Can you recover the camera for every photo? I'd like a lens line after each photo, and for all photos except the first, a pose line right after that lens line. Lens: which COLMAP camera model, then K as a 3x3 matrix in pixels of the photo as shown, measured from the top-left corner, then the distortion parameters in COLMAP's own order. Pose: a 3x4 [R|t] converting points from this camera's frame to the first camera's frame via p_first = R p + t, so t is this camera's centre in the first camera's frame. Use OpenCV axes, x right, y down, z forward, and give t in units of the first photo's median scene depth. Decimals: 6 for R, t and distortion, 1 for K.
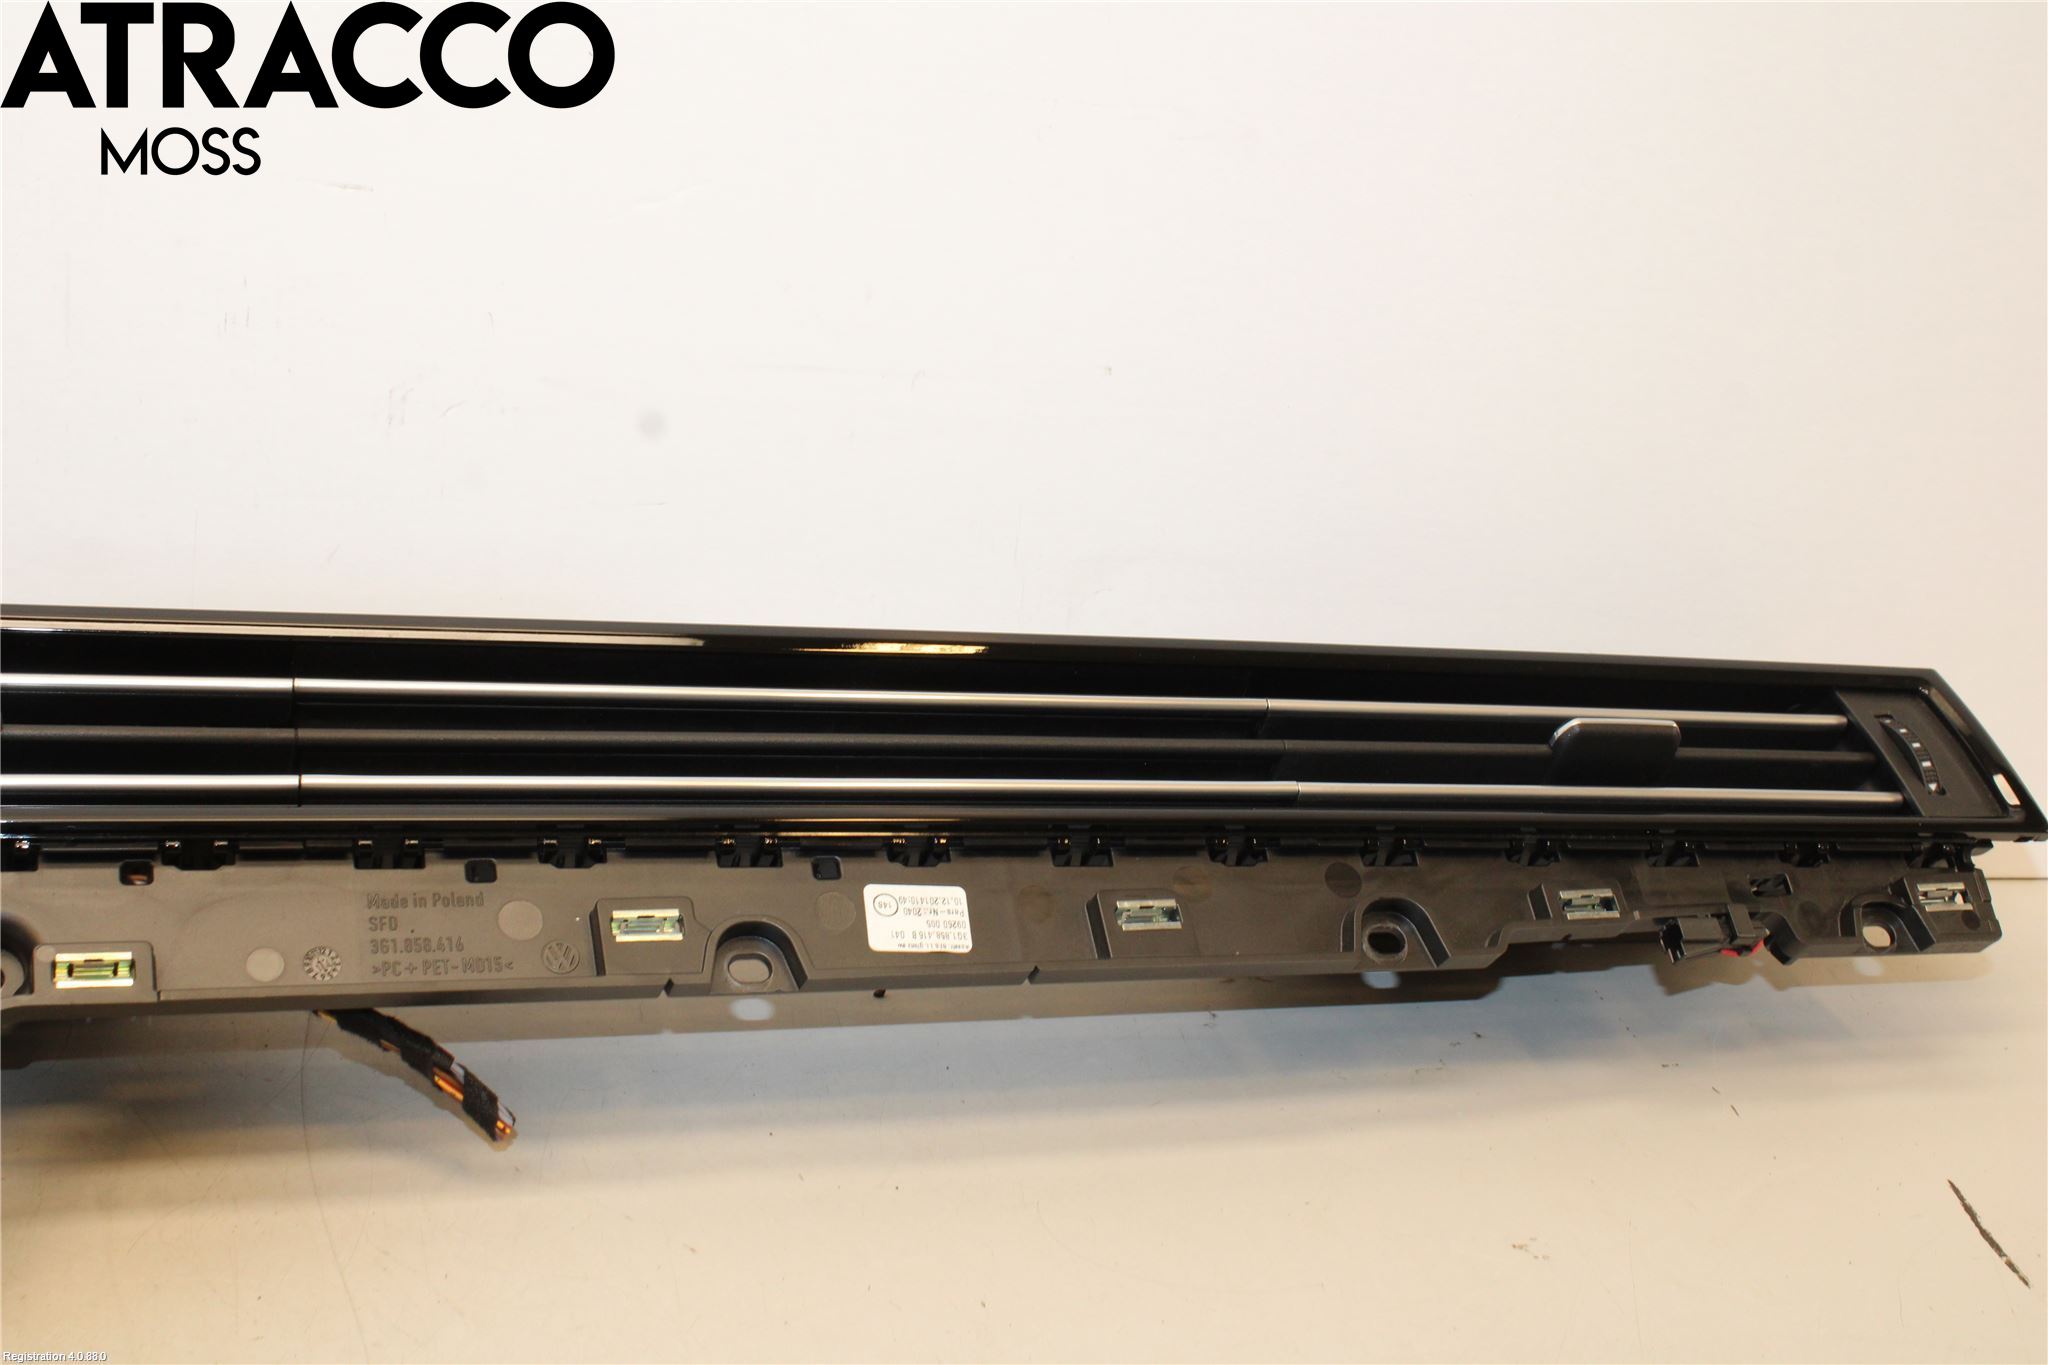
lens RADIAL K [[2828.3, 0, 1024.0], [0, 2828.3, 682.5], [0, 0, 1]] dist [0.005896, 0.002837]
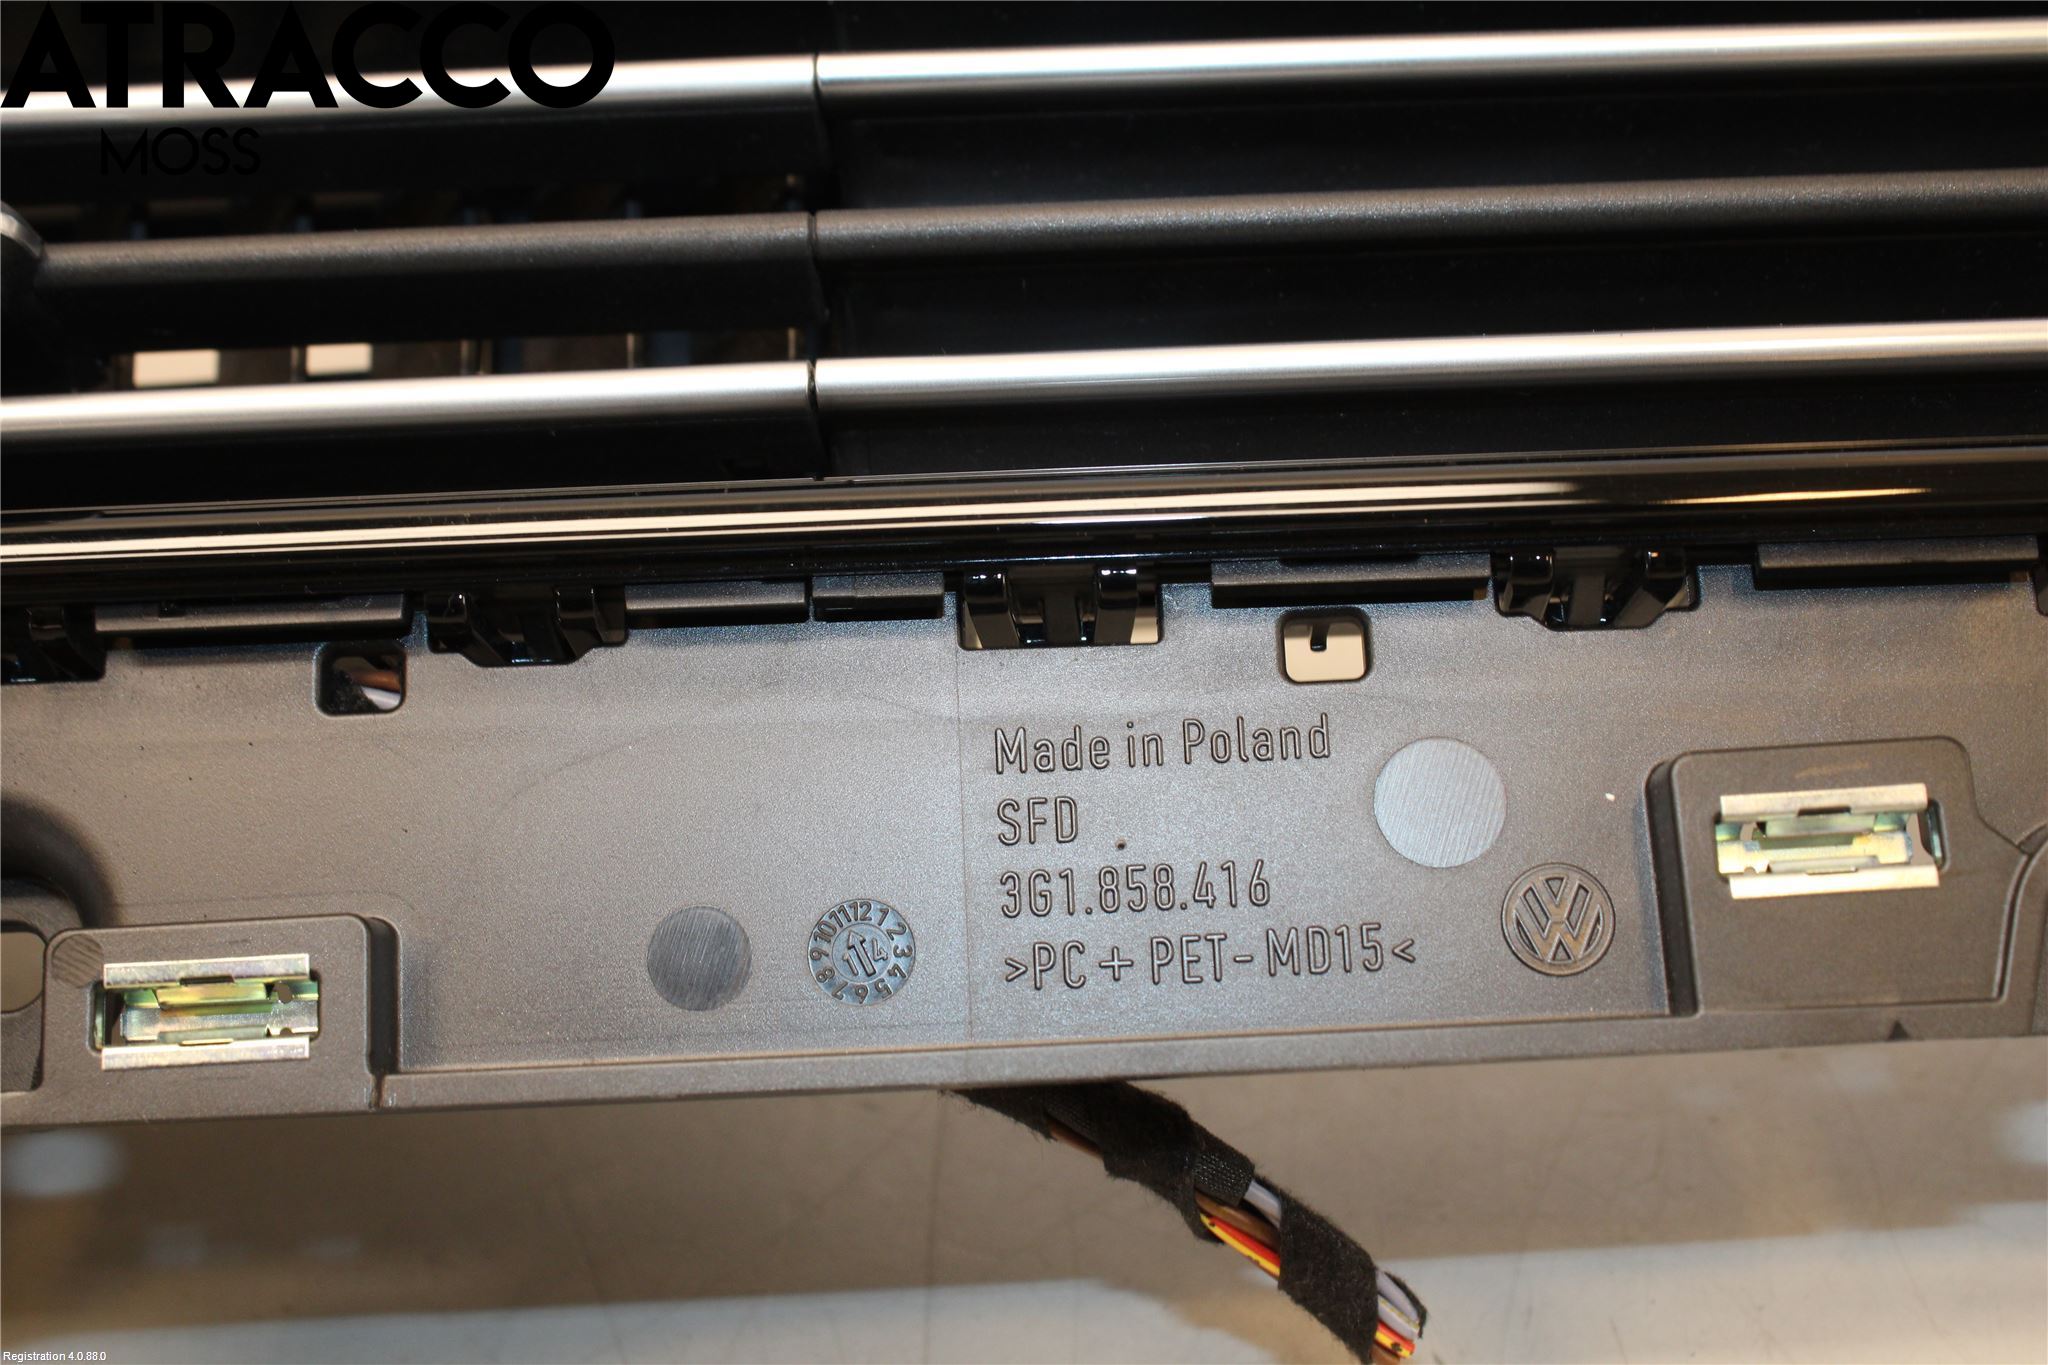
lens RADIAL K [[2802.9, 0, 1024.0], [0, 2802.9, 682.5], [0, 0, 1]] dist [-0.014172, -0.058672]
pose [[0.942064, 0.055998, -0.330726, -0.116523], [0.045877, 0.955191, 0.292412, -0.029527], [0.332281, -0.290643, 0.897282, 0.697080]]
